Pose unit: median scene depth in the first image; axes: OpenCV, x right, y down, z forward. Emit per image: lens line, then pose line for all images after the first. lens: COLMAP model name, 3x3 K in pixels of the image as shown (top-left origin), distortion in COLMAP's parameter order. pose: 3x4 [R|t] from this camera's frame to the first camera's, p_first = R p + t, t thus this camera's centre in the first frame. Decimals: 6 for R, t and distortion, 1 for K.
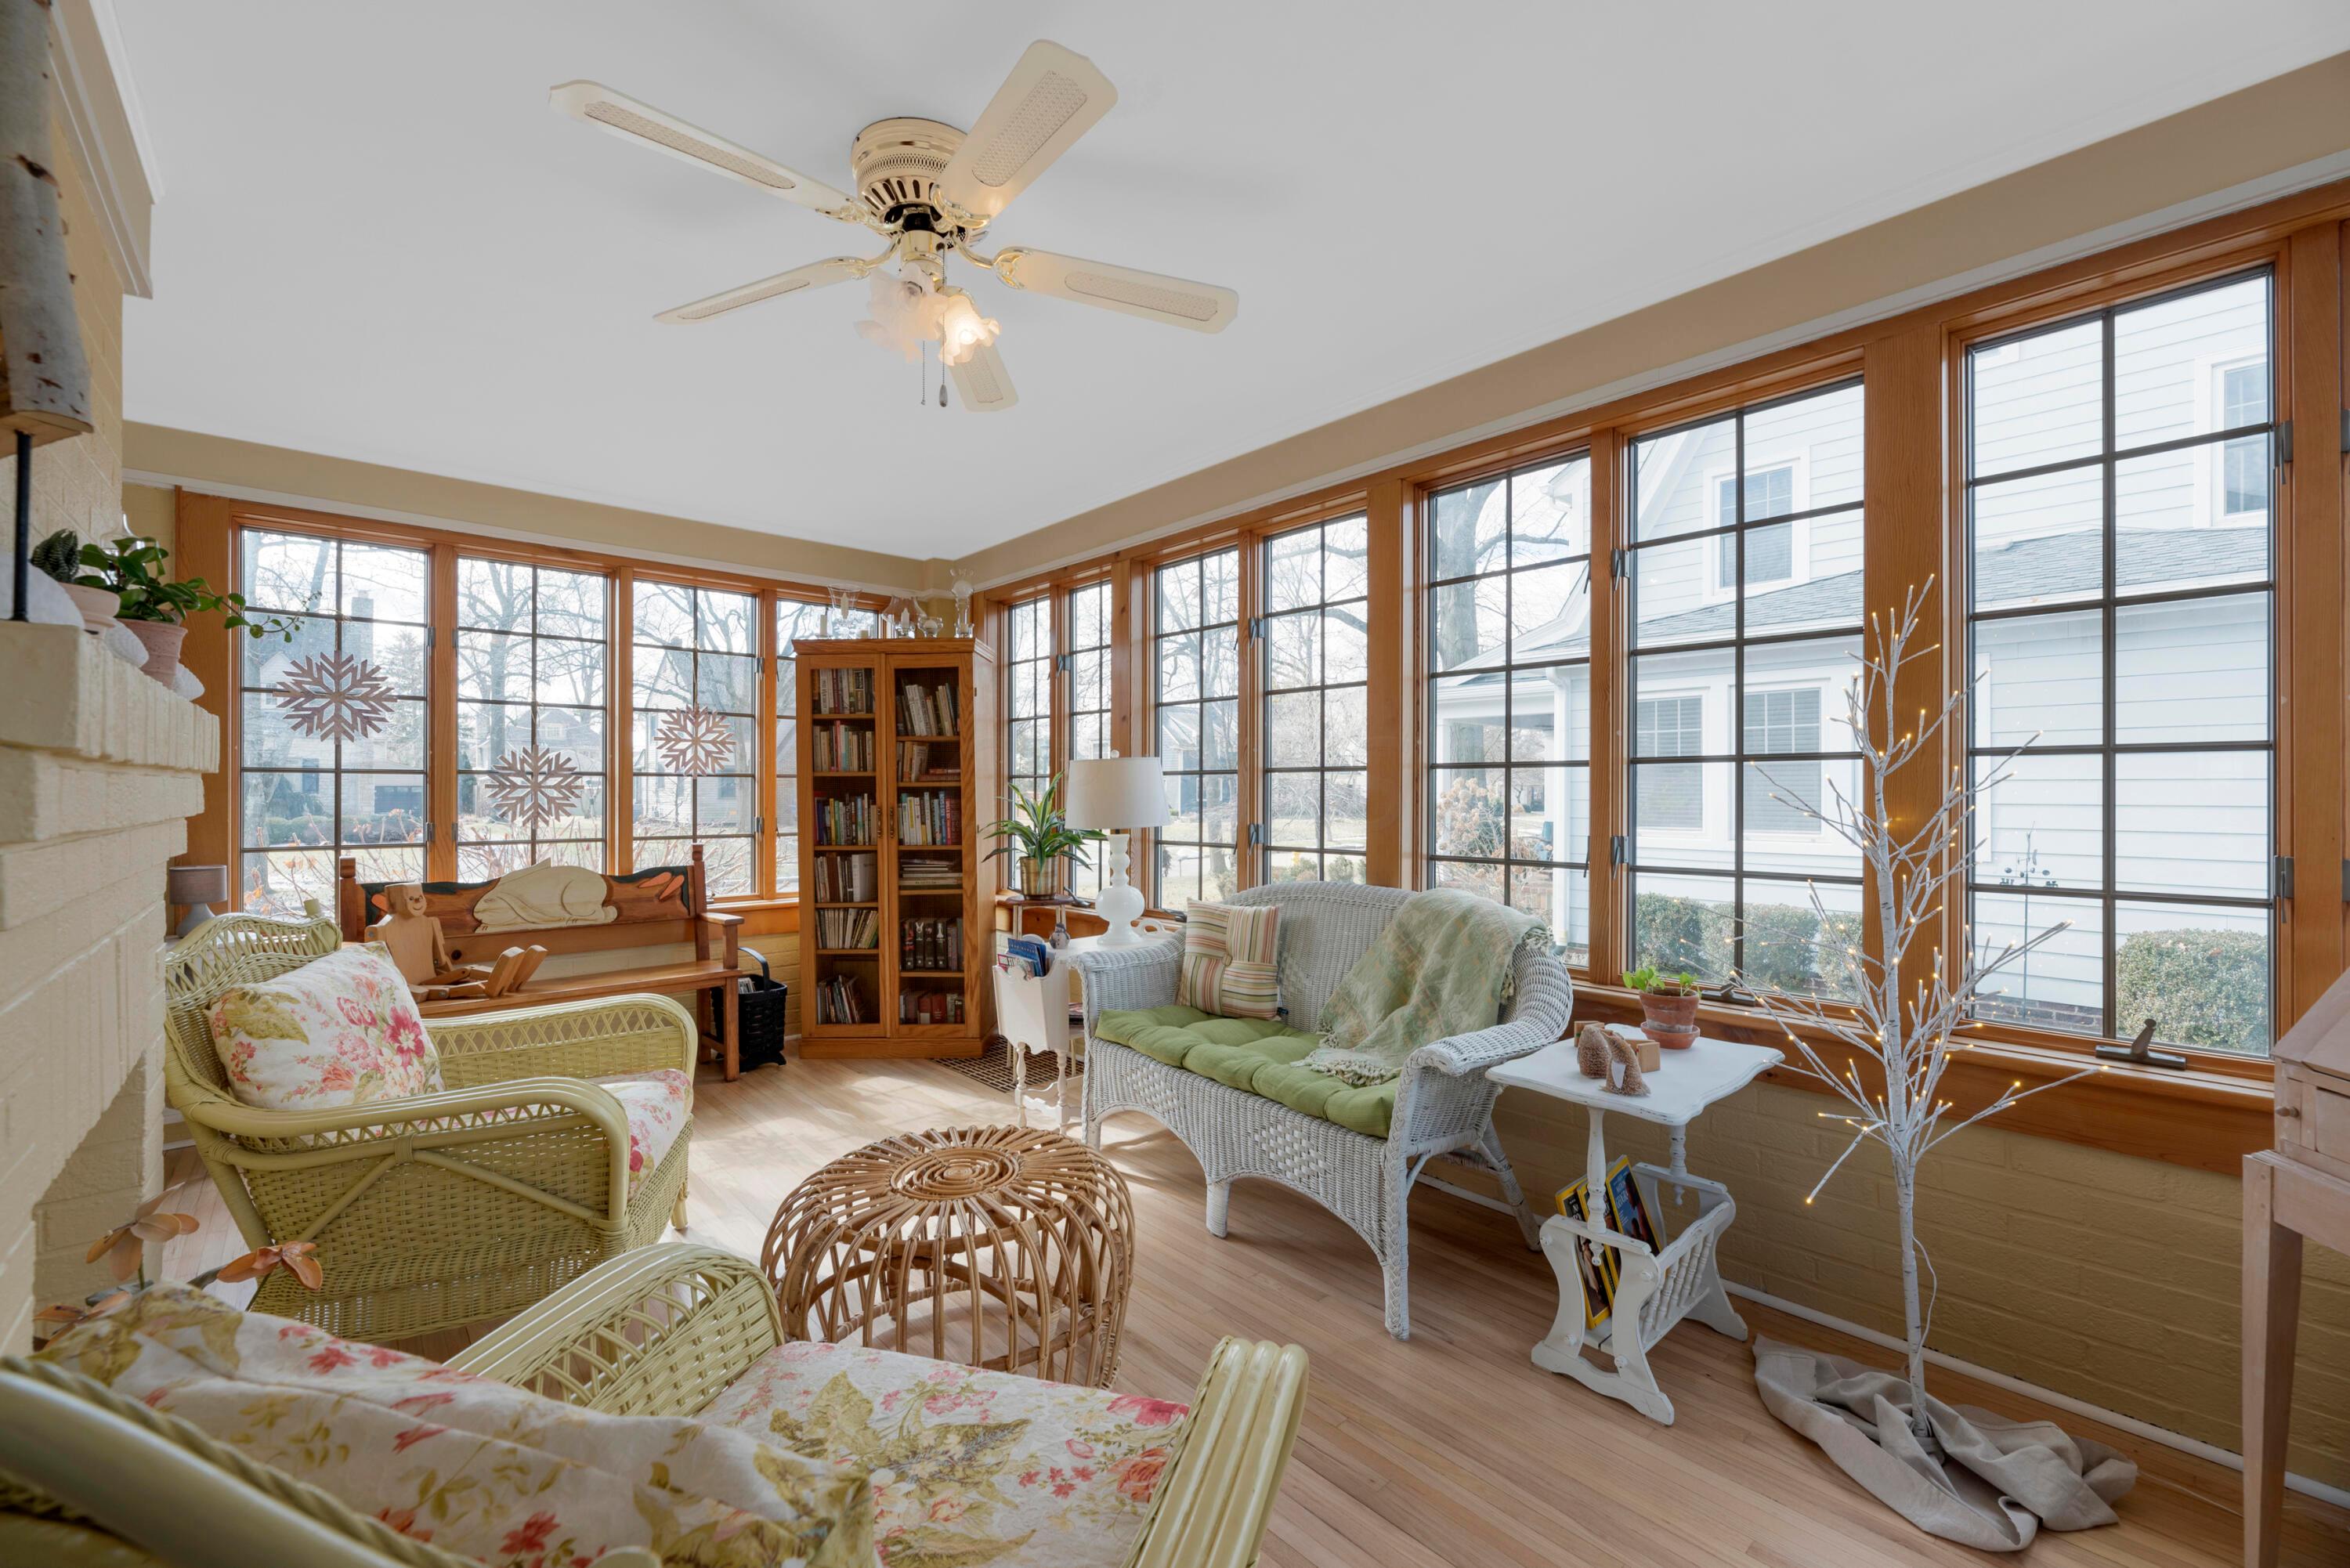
lens RADIAL K [[949.1, 0, 1177.1], [0, 949.1, 789.1], [0, 0, 1]] dist [-0.000783, 0.000095]
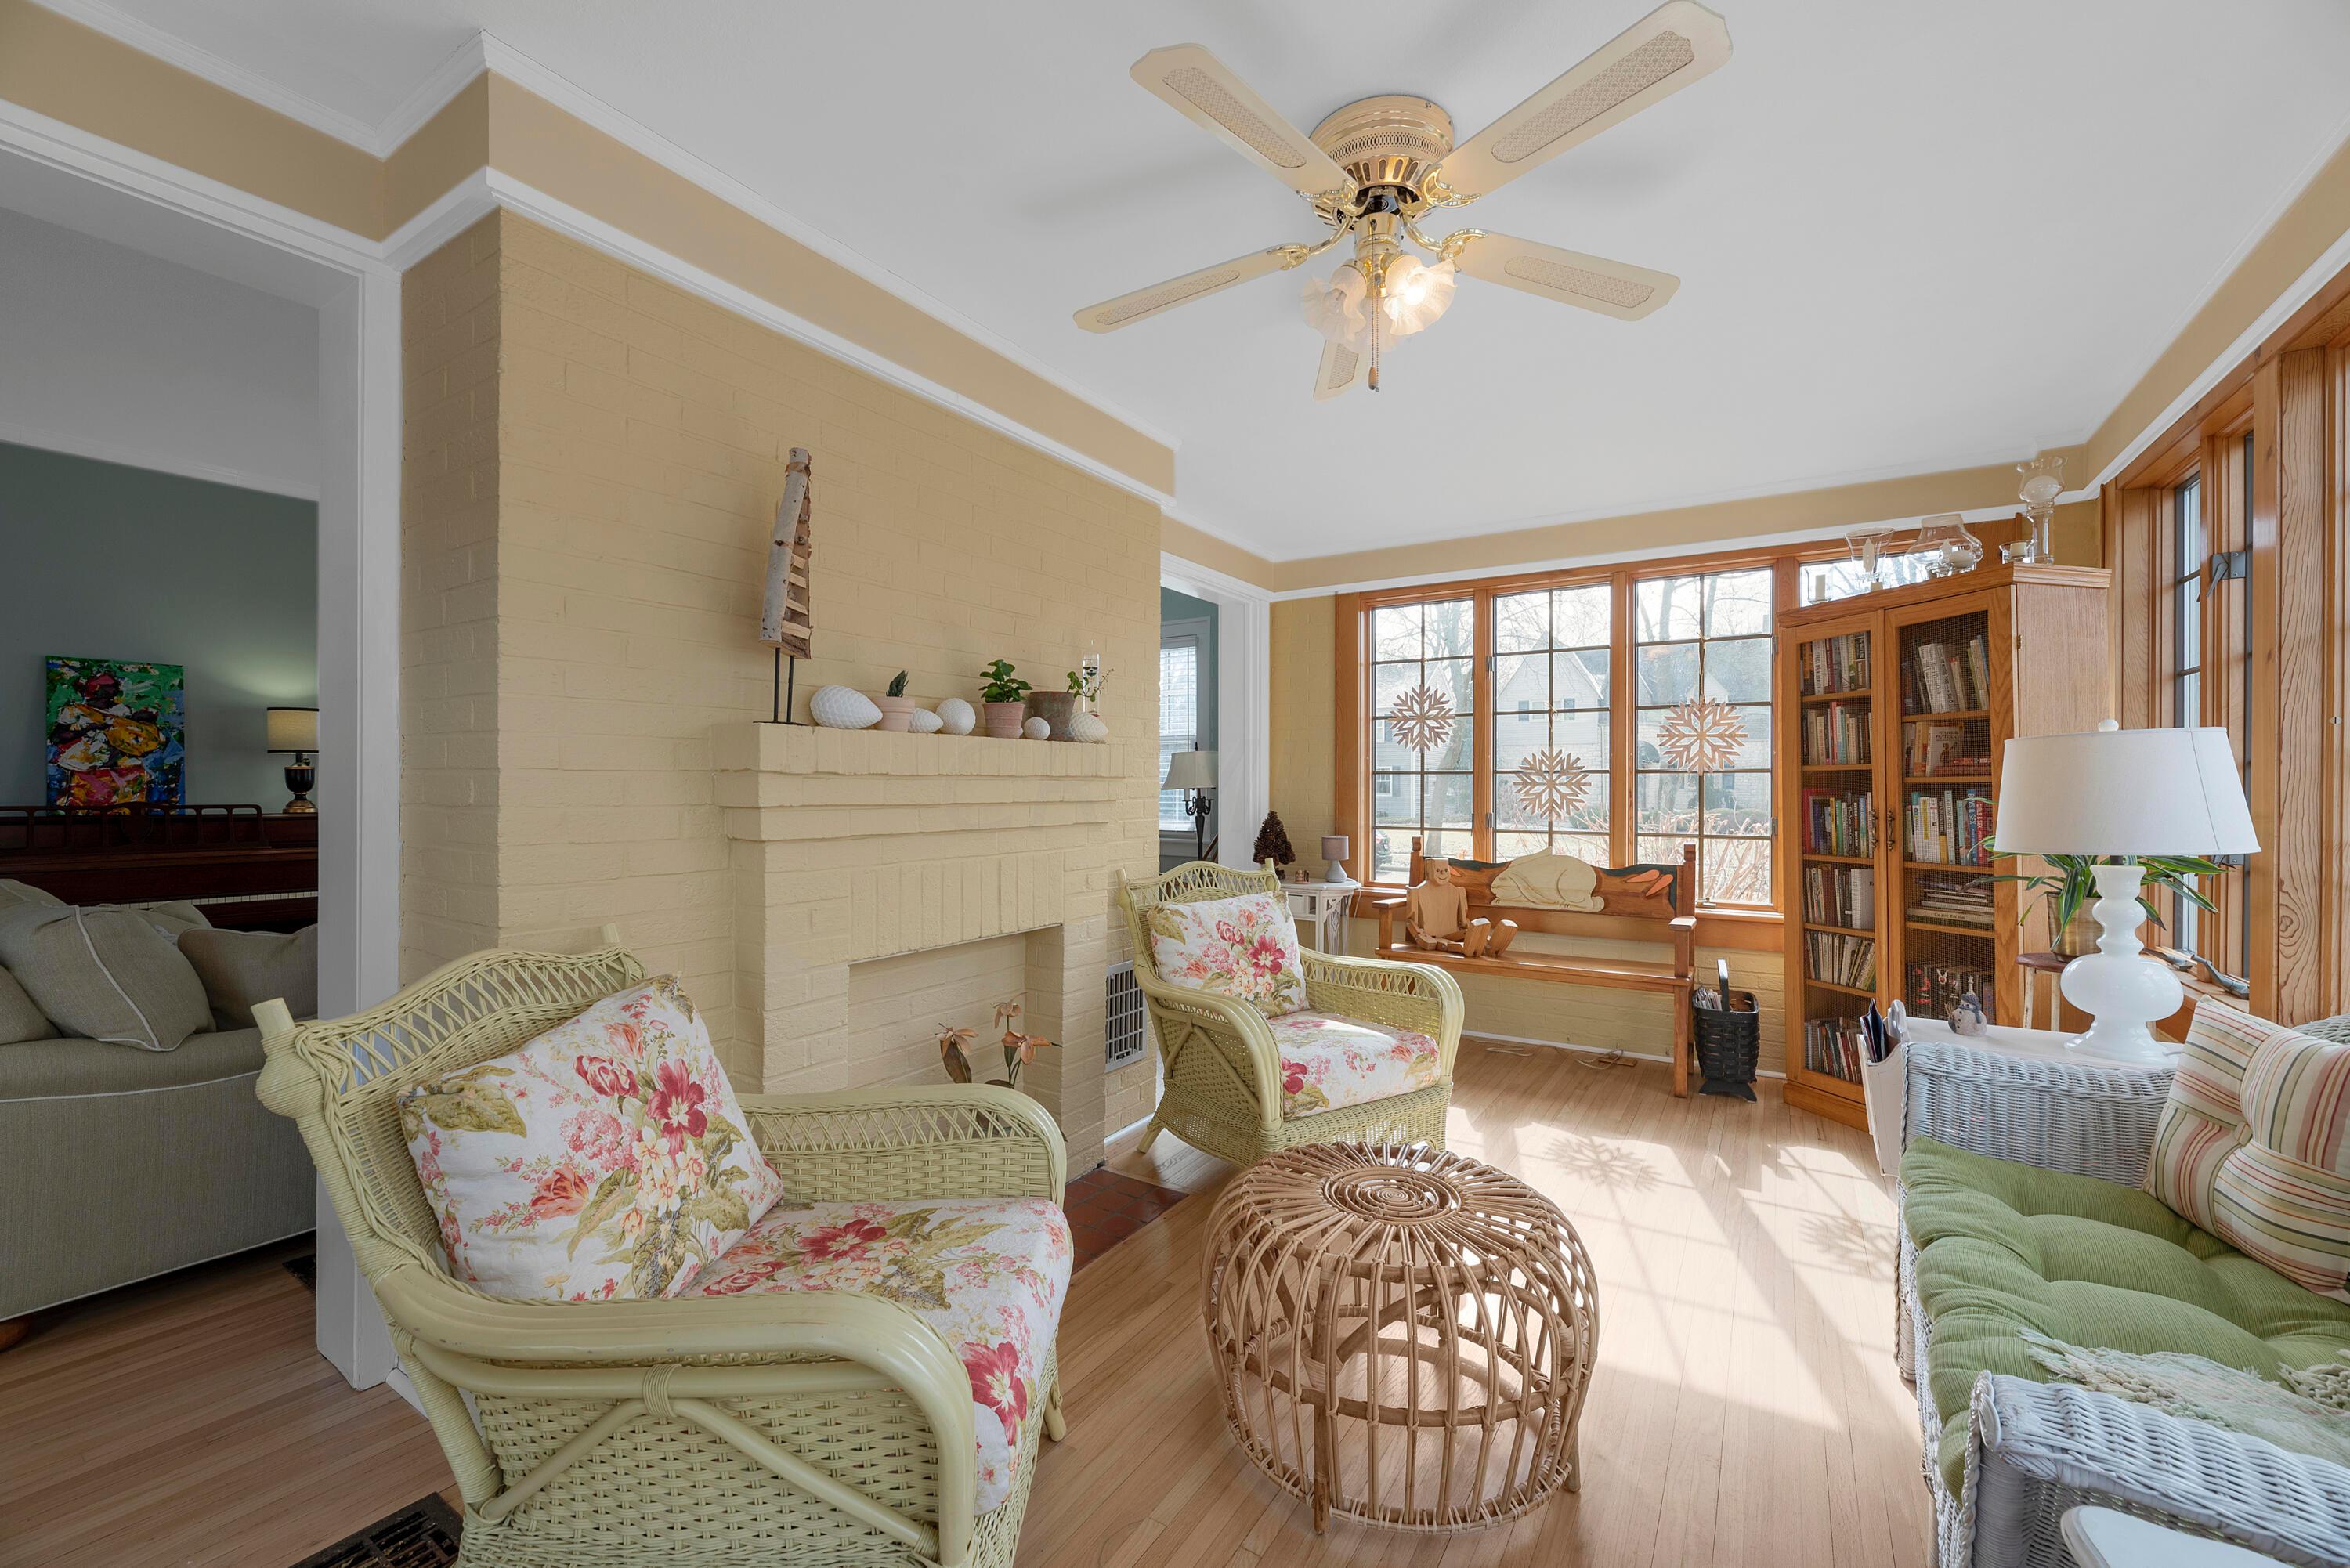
lens RADIAL K [[949.1, 0, 1174.0], [0, 949.1, 783.4], [0, 0, 1]] dist [-0.000783, 0.000095]
pose [[0.261271, -0.002430, -0.965263, 0.281412], [0.000038, 0.999997, -0.002507, -0.000409], [0.965266, 0.000618, 0.261270, 0.247198]]
